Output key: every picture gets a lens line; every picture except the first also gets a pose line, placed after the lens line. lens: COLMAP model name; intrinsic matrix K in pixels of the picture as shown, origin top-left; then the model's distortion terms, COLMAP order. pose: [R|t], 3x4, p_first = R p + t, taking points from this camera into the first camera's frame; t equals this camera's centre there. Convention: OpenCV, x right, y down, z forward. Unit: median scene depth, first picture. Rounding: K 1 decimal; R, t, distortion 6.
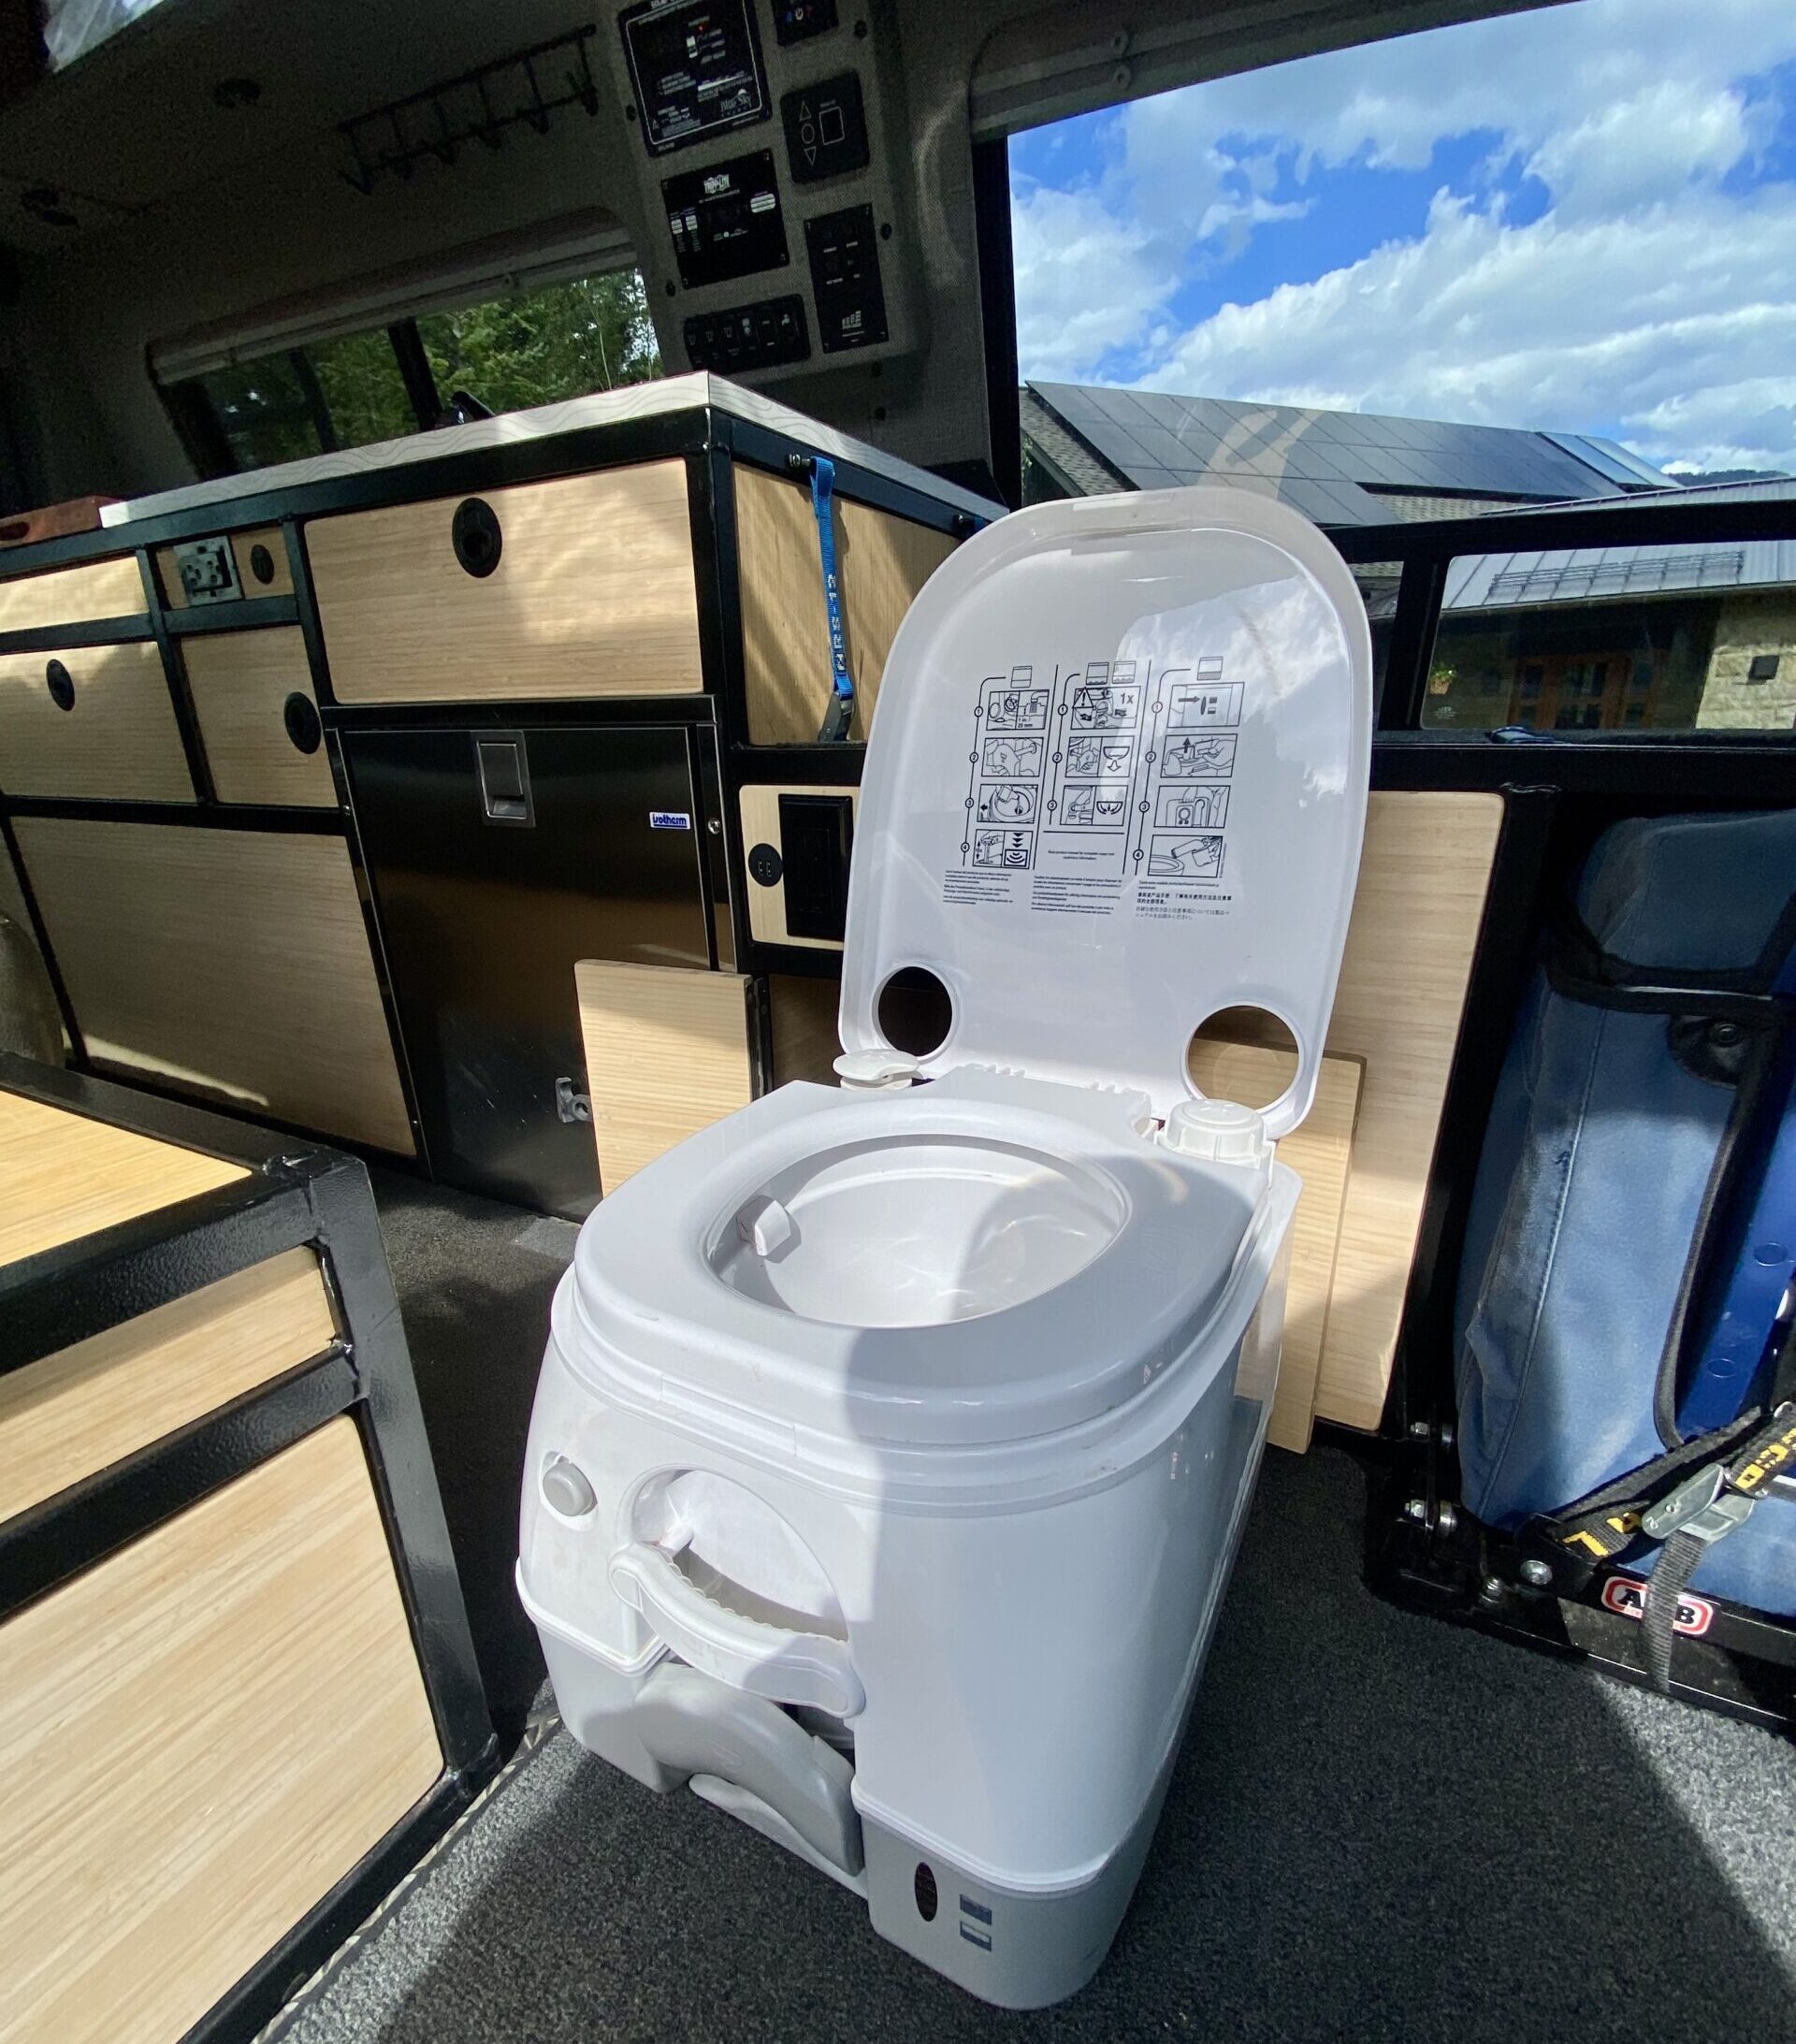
lens RADIAL K [[982.8, 0, 881.5], [0, 982.8, 1121.5], [0, 0, 1]] dist [0.021418, -0.024996]
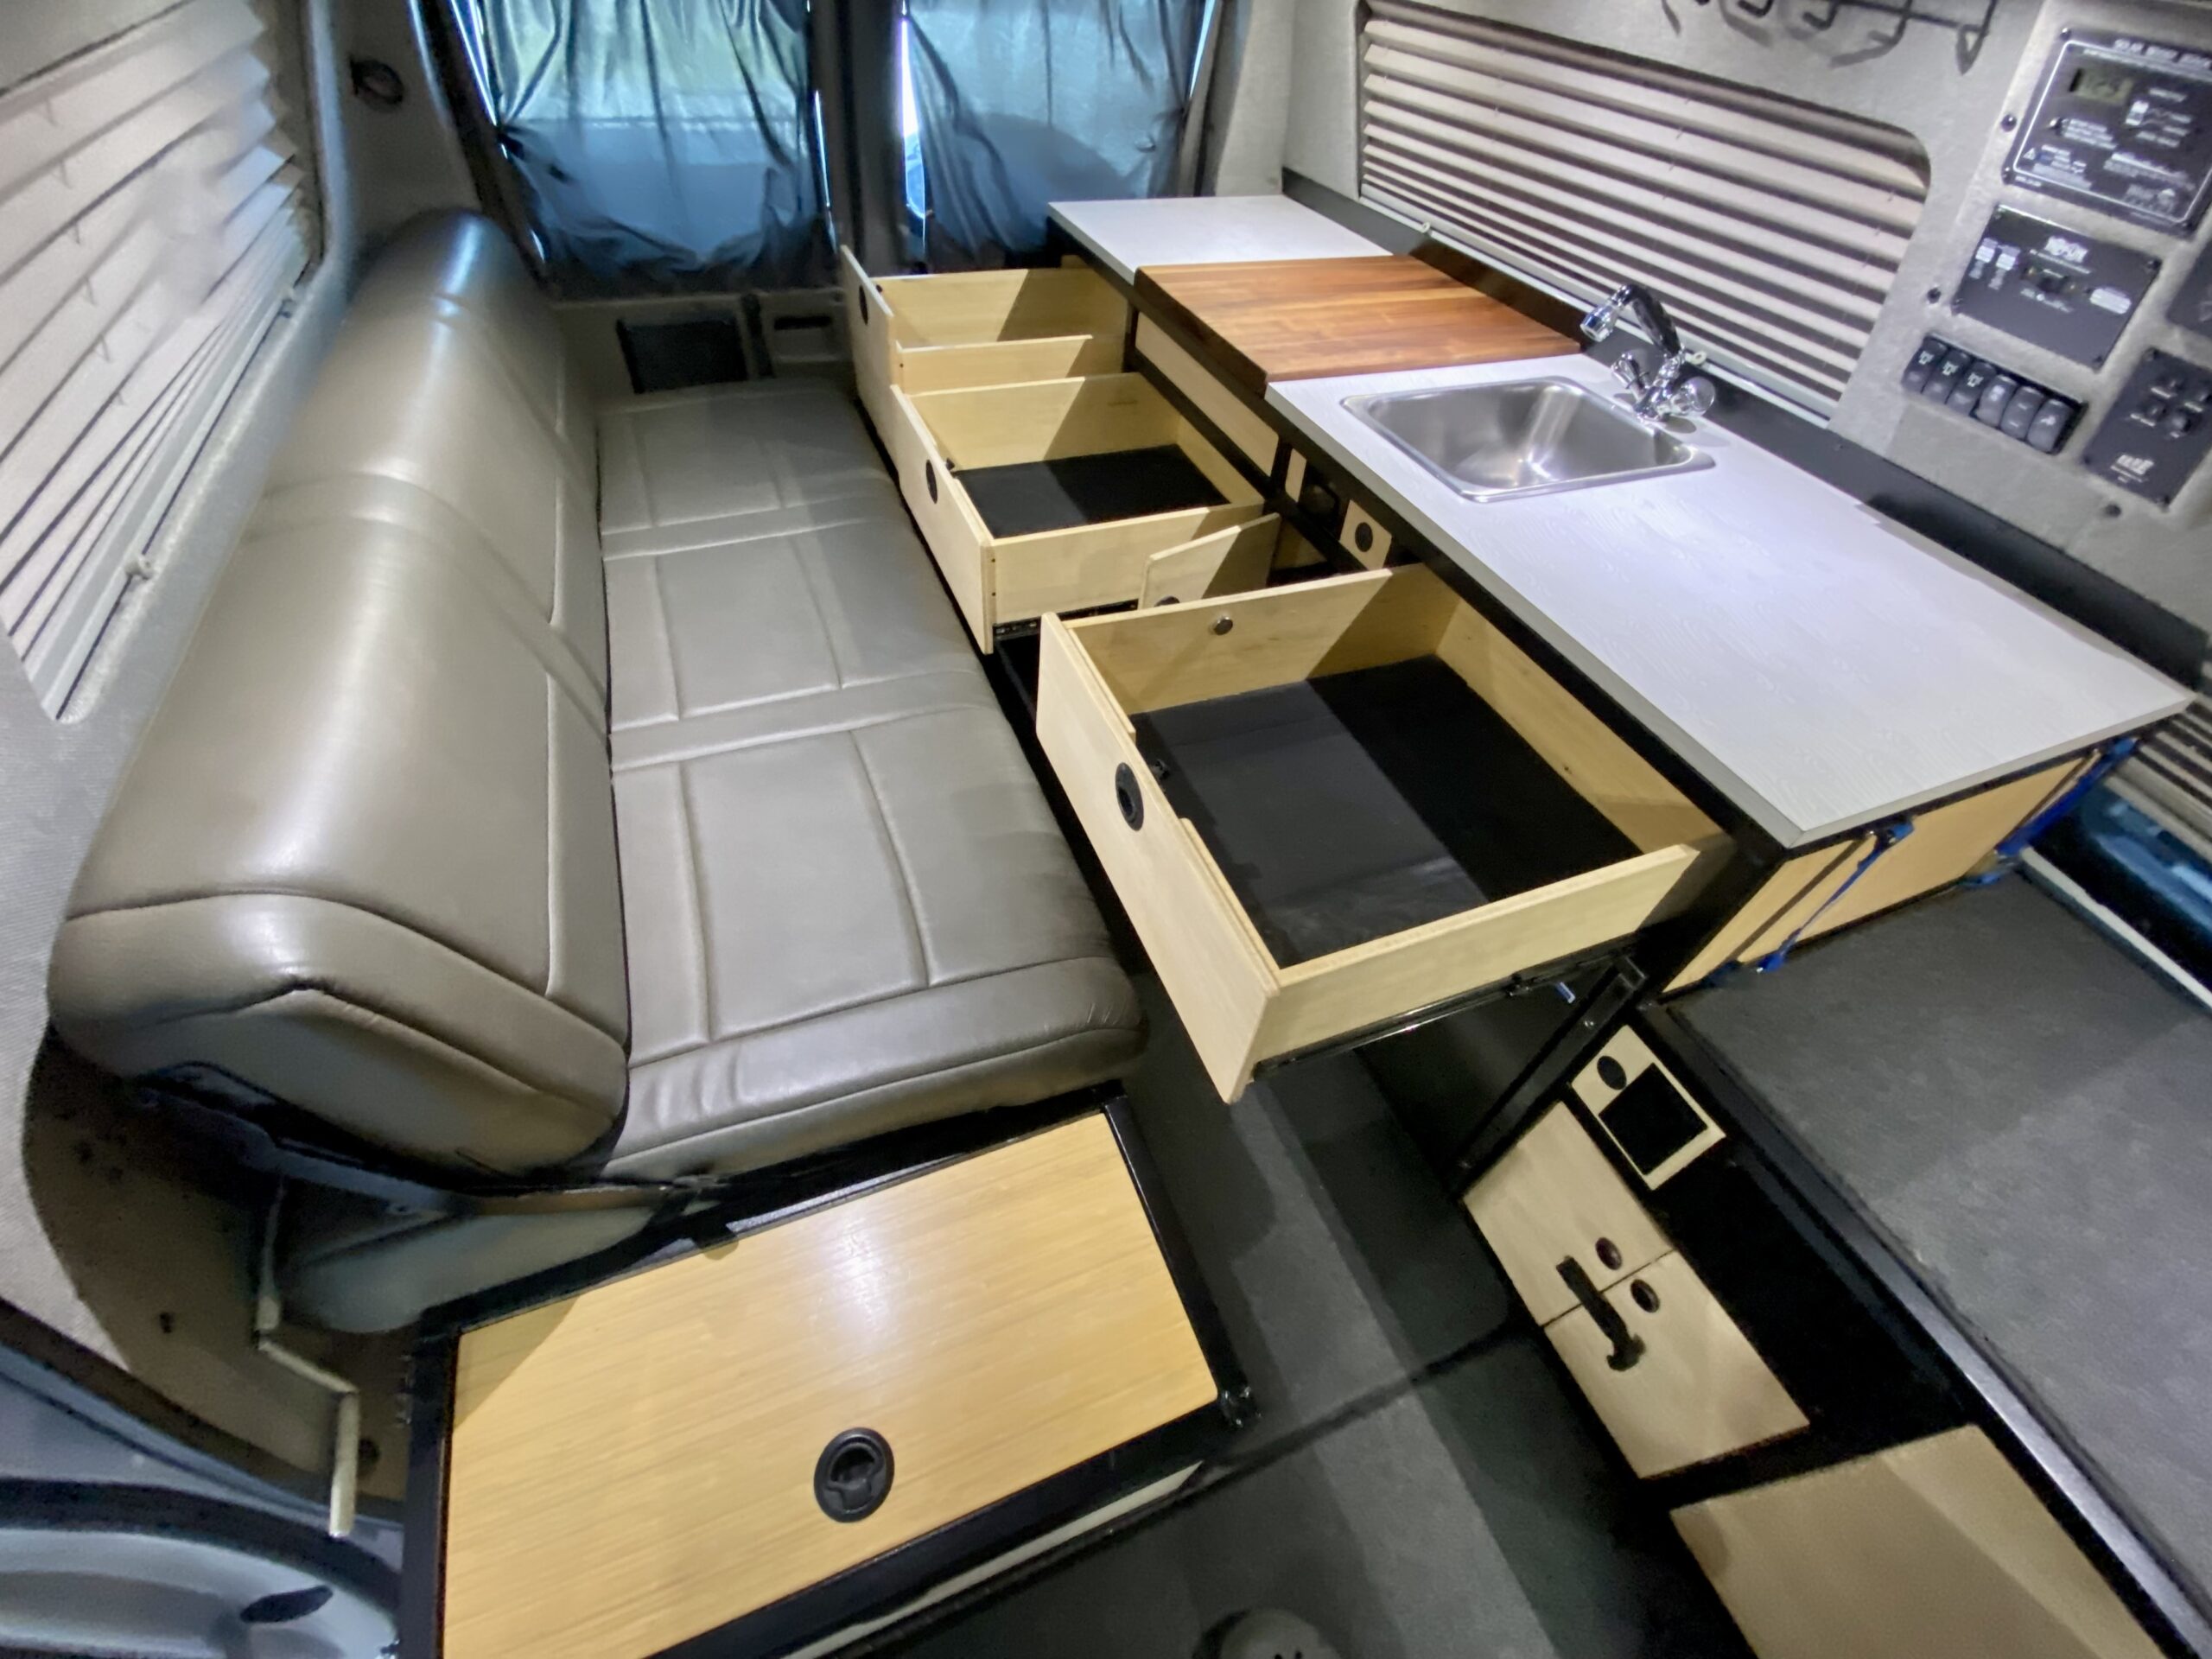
lens RADIAL K [[904.7, 0, 1095.8], [0, 904.7, 821.7], [0, 0, 1]] dist [0.021368, -0.016913]
pose [[0.770629, 0.505062, -0.388644, -0.266333], [-0.303892, 0.827276, 0.472508, -0.691154], [0.560162, -0.246022, 0.791007, -0.155323]]
